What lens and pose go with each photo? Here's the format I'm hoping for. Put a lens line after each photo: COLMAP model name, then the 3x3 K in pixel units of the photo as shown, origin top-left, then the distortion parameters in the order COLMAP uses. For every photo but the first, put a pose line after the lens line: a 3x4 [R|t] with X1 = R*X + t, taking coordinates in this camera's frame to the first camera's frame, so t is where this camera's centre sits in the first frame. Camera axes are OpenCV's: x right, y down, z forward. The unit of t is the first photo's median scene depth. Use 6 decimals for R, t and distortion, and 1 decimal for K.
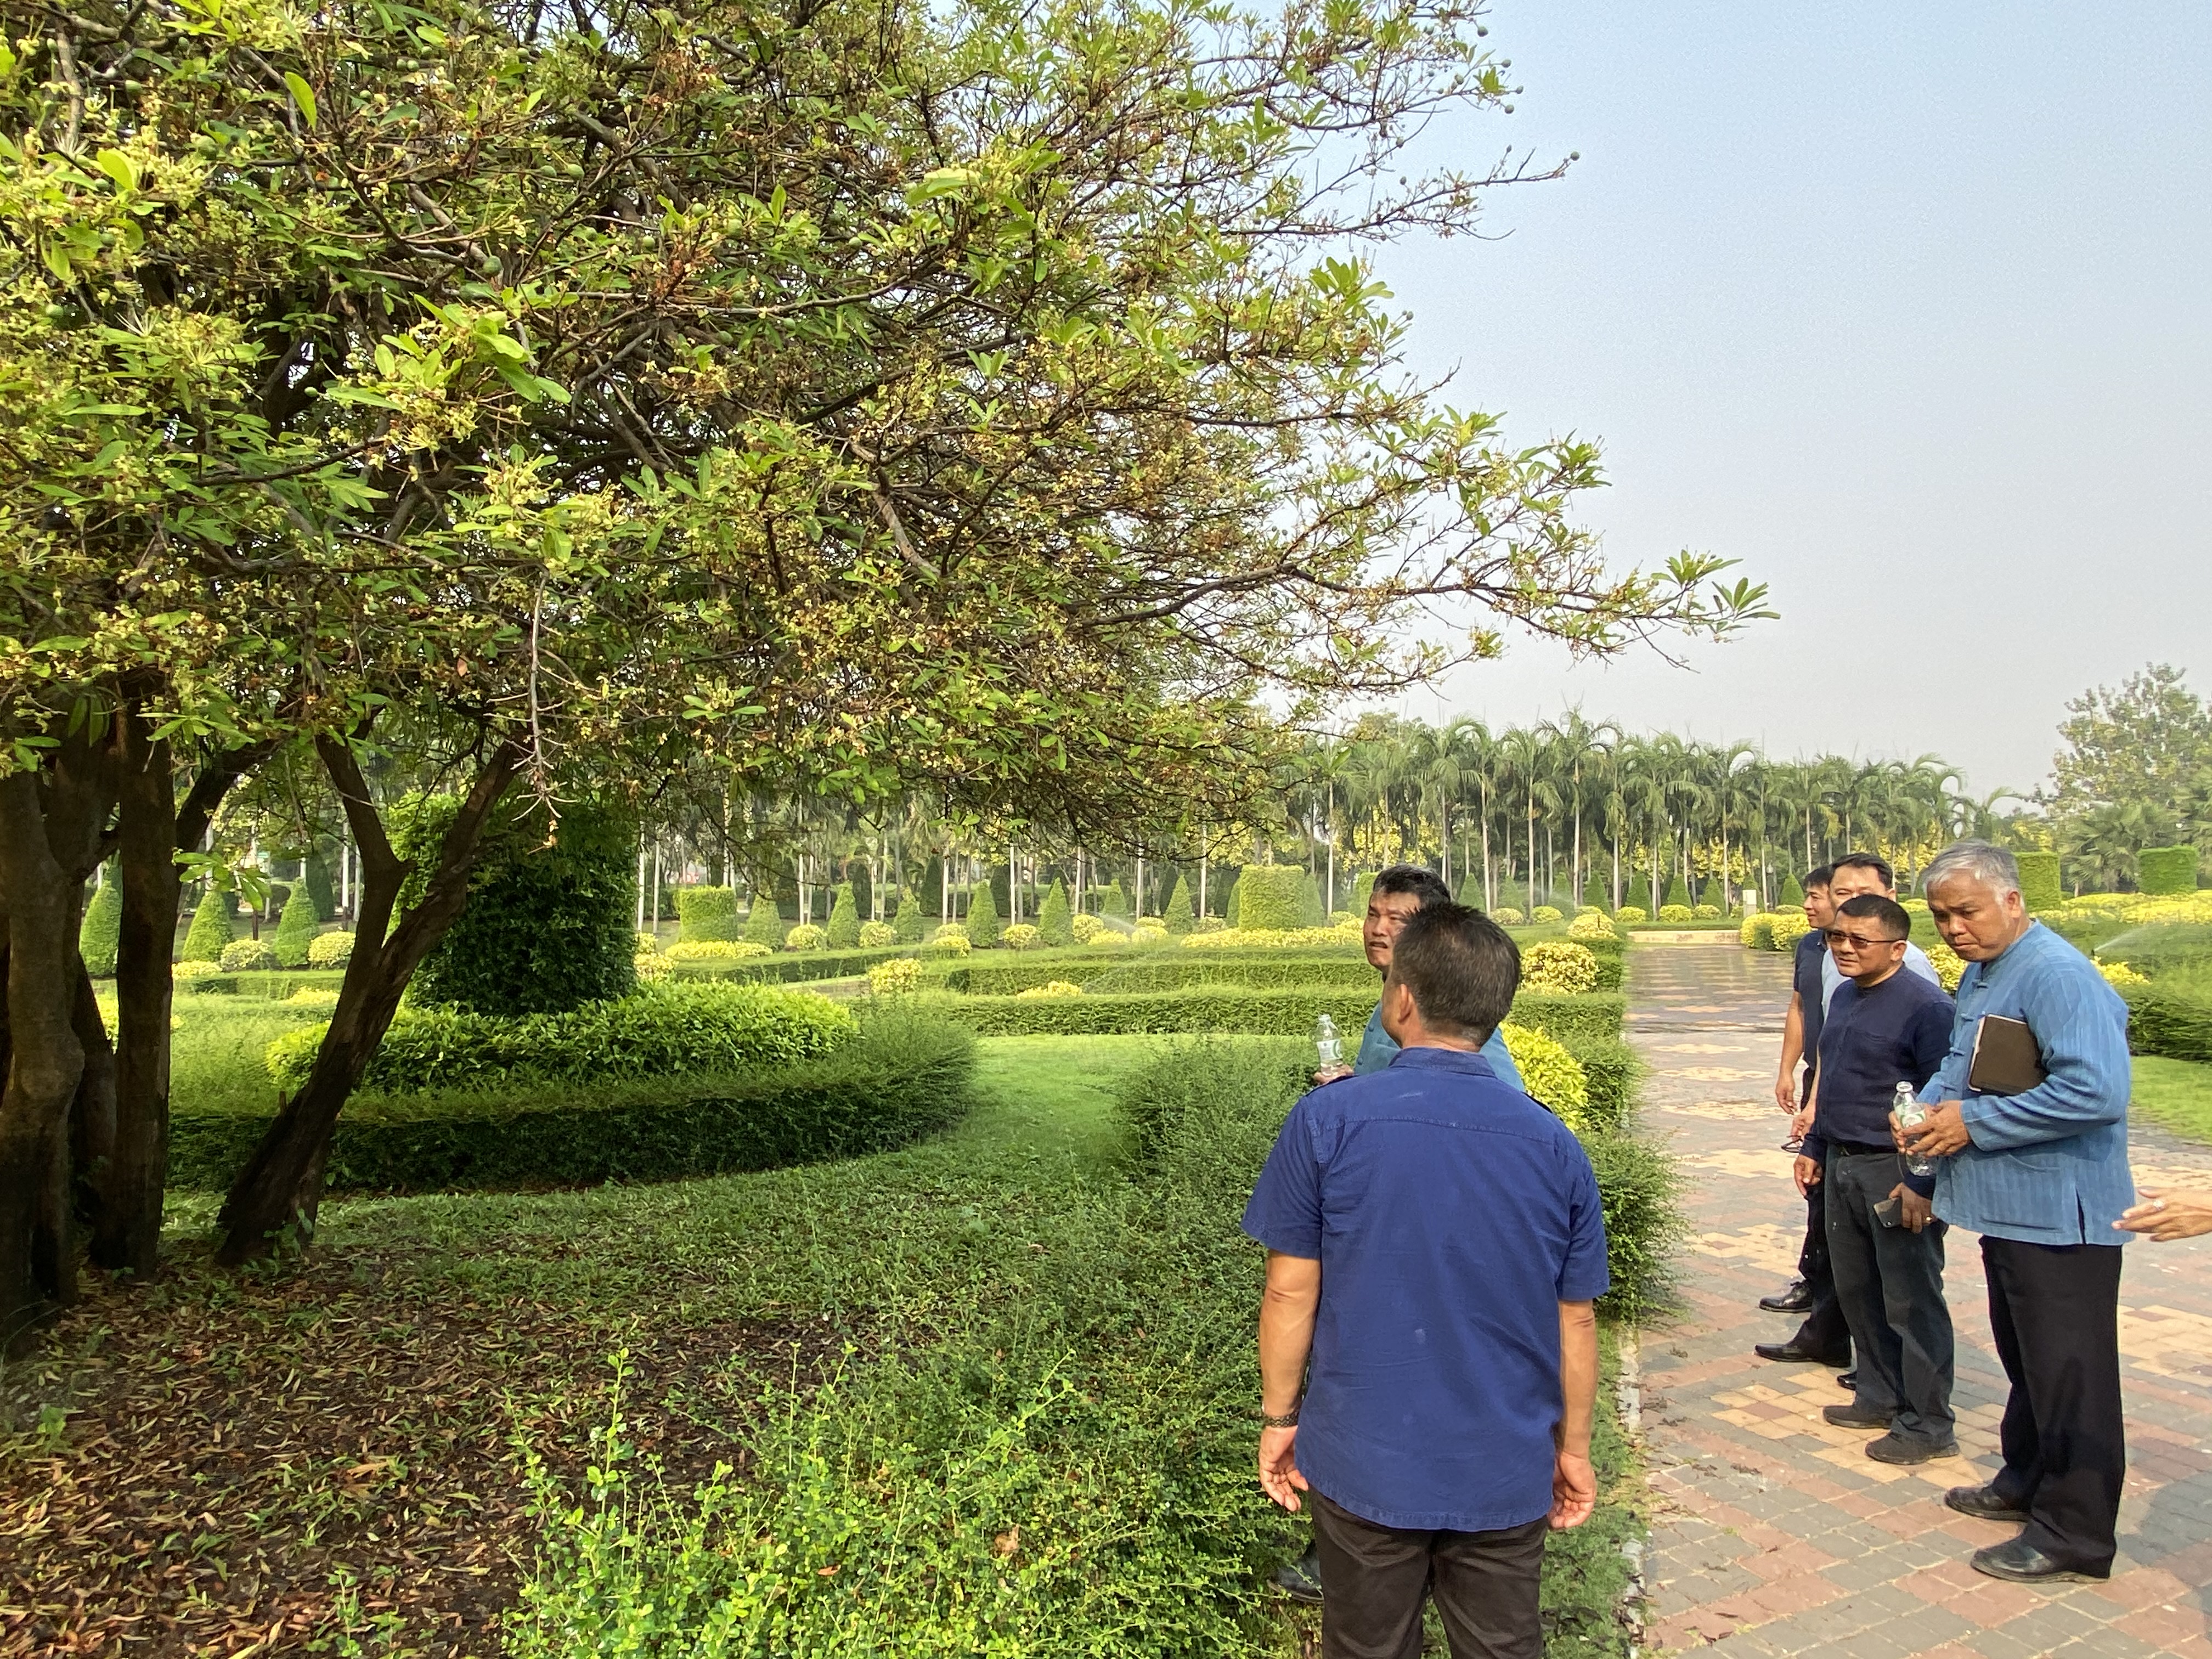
lens RADIAL K [[1304.1, 0, 1147.1], [0, 1304.1, 829.4], [0, 0, 1]] dist [0.029577, -0.026179]
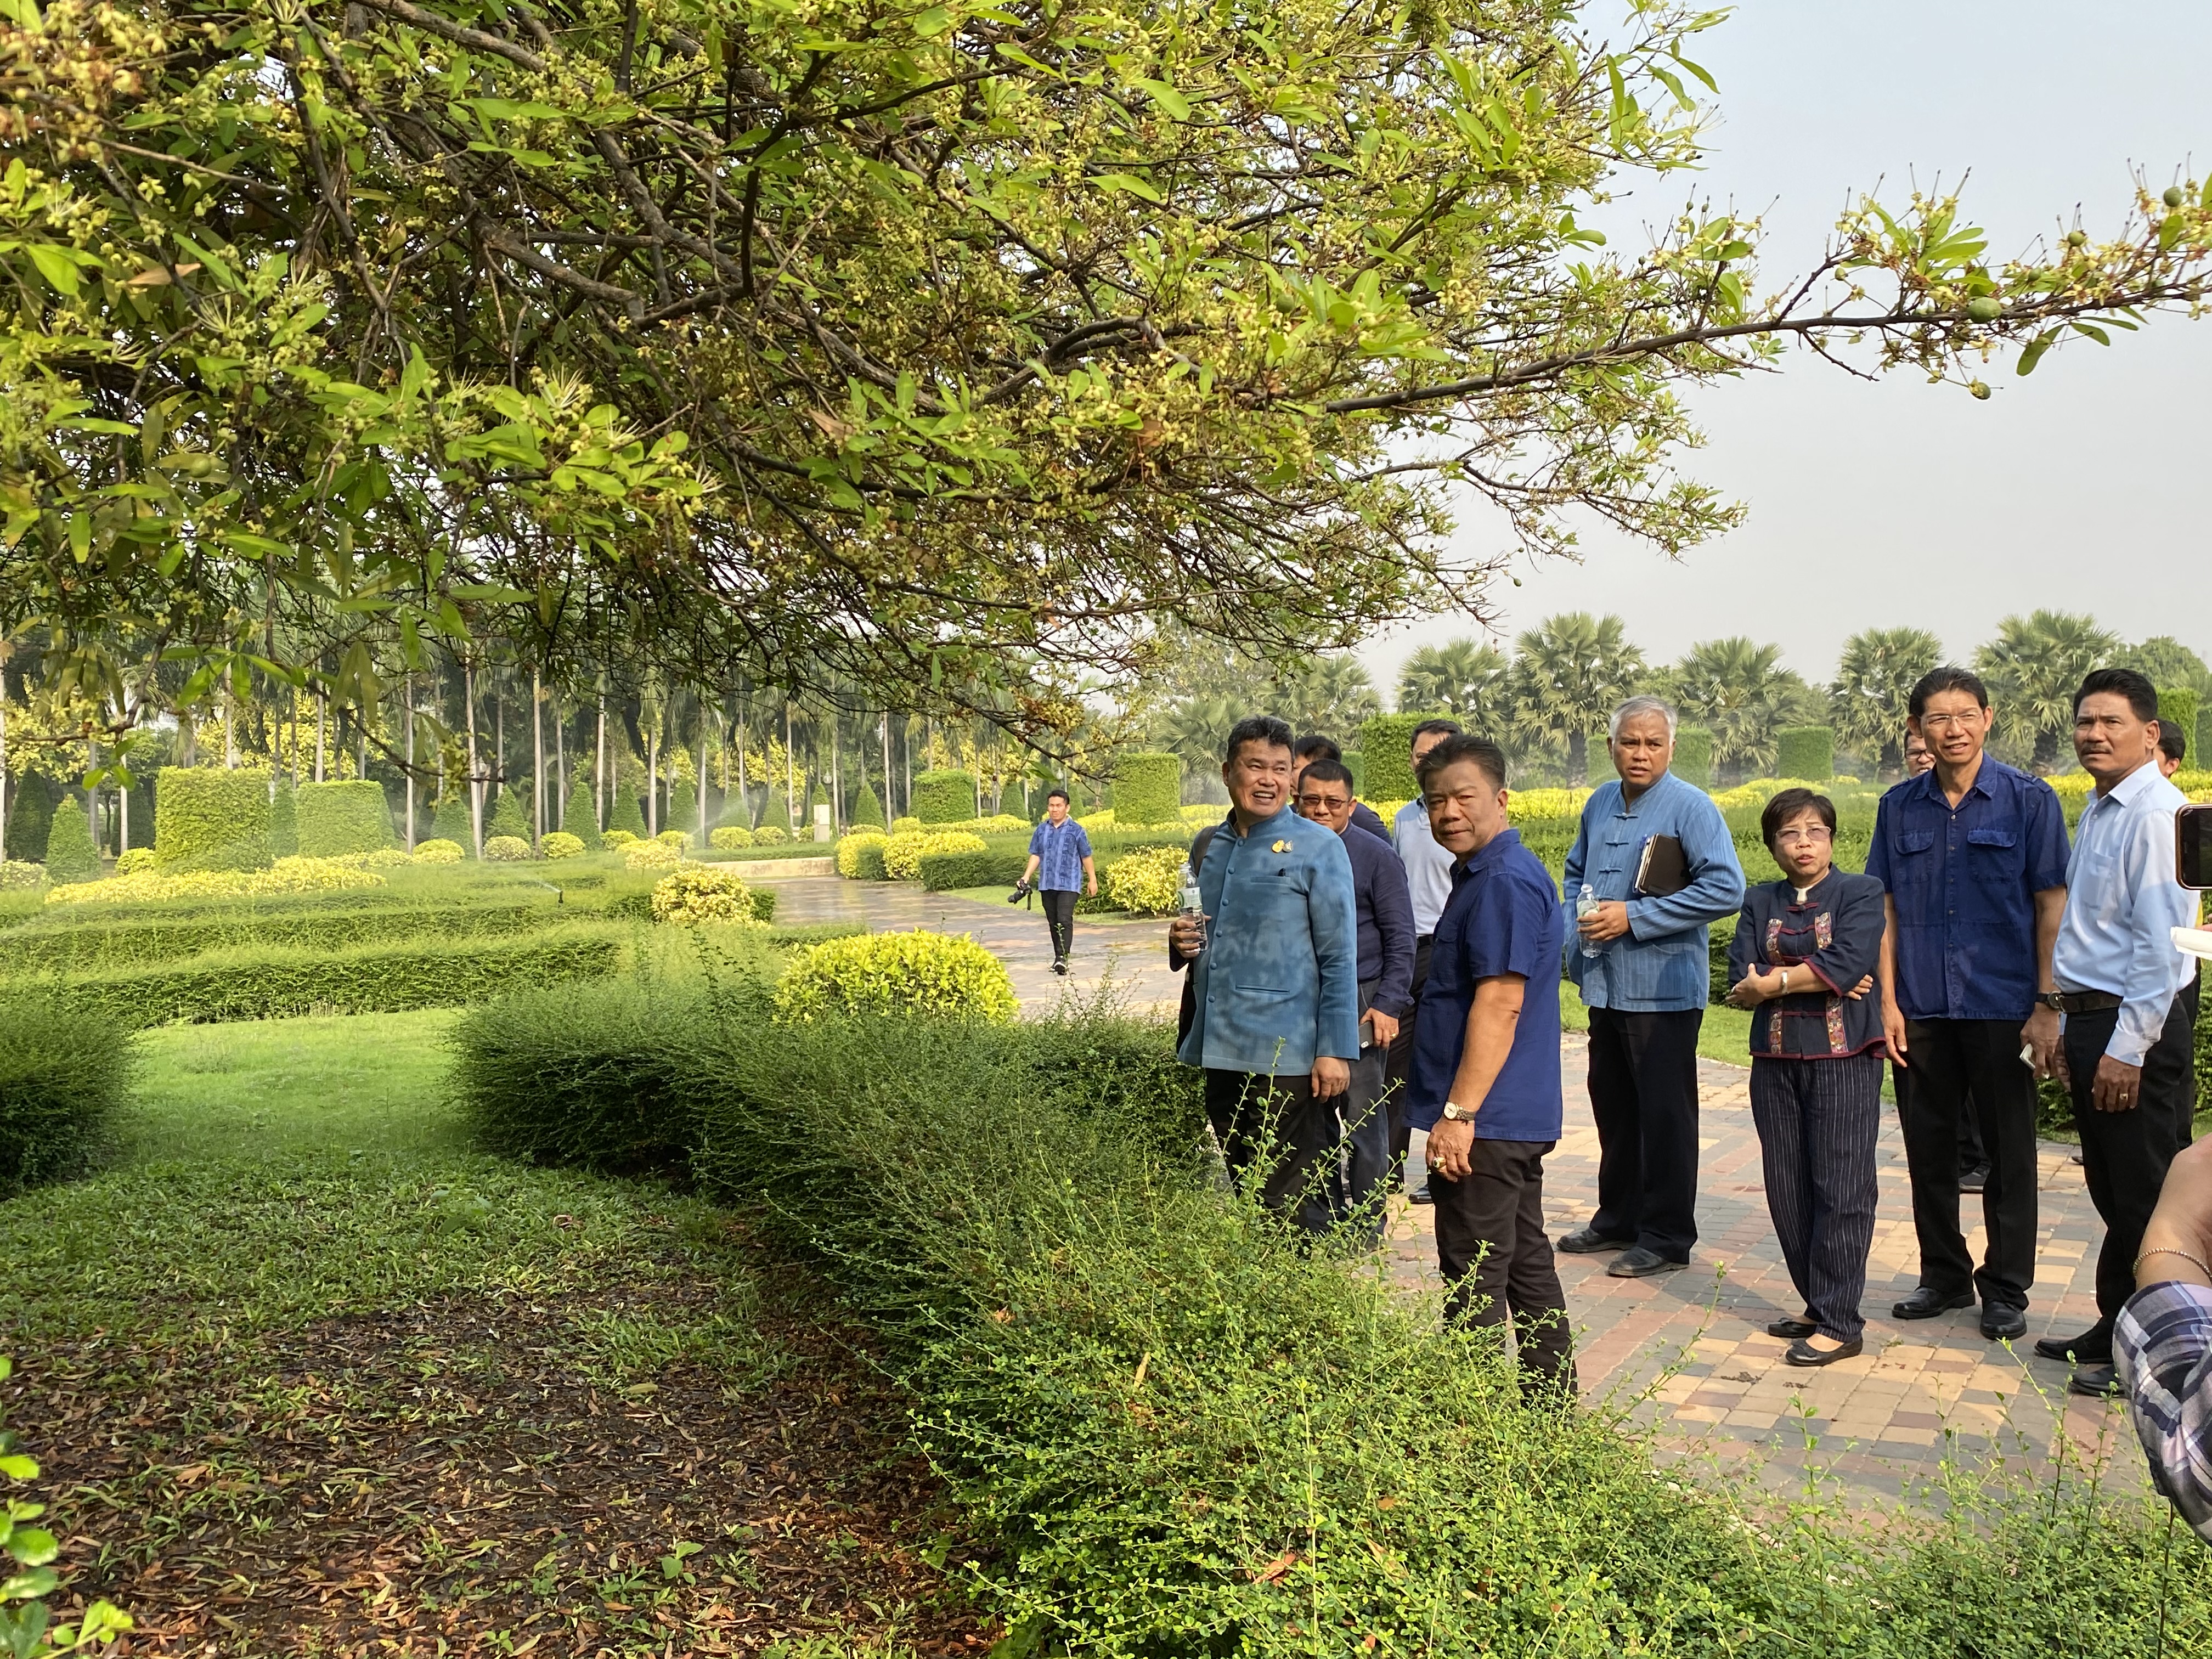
lens RADIAL K [[2044.4, 0, 1106.0], [0, 2044.4, 829.5], [0, 0, 1]] dist [0.142606, -0.432386]
pose [[0.812372, -0.019280, 0.582821, -0.392663], [-0.009626, 0.998874, 0.046461, 0.019367], [-0.583060, -0.043354, 0.811271, -0.133445]]
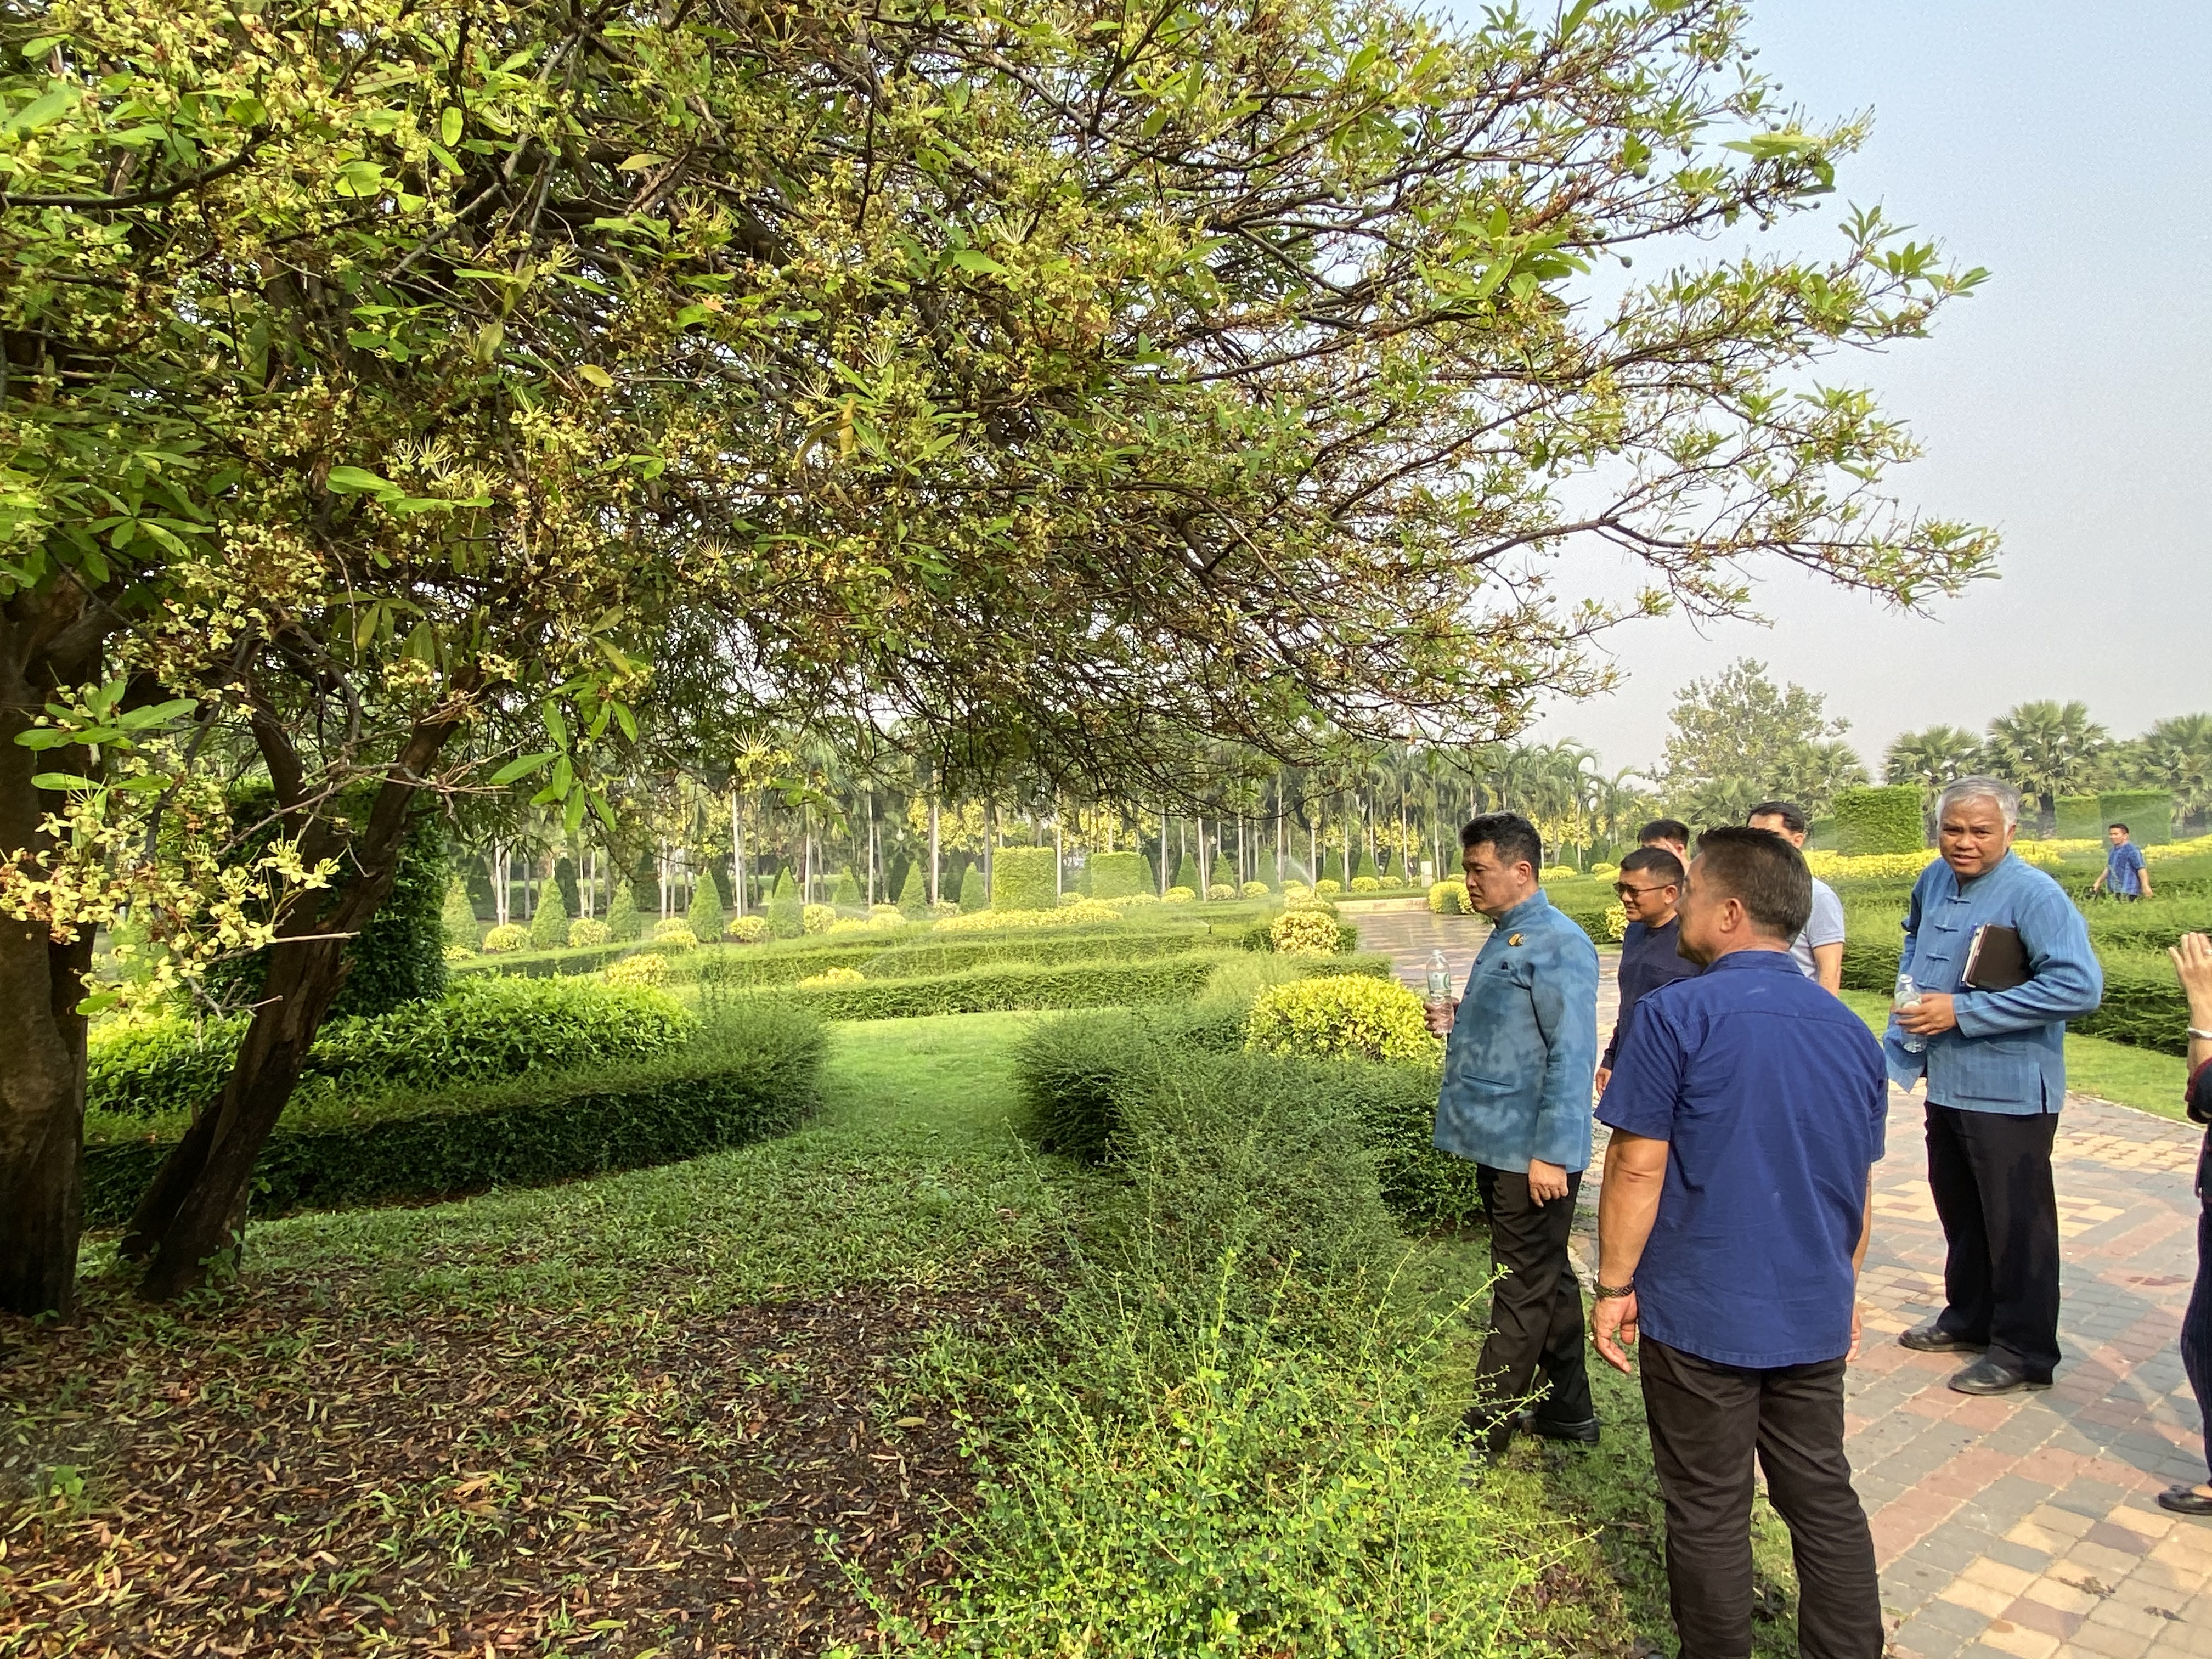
lens RADIAL K [[1292.3, 0, 1118.6], [0, 1292.3, 824.2], [0, 0, 1]] dist [0.027920, -0.025916]
pose [[0.975876, -0.019790, 0.217428, -0.151688], [0.018665, 0.999800, 0.007225, 0.010766], [-0.217527, -0.002993, 0.976050, 0.005314]]
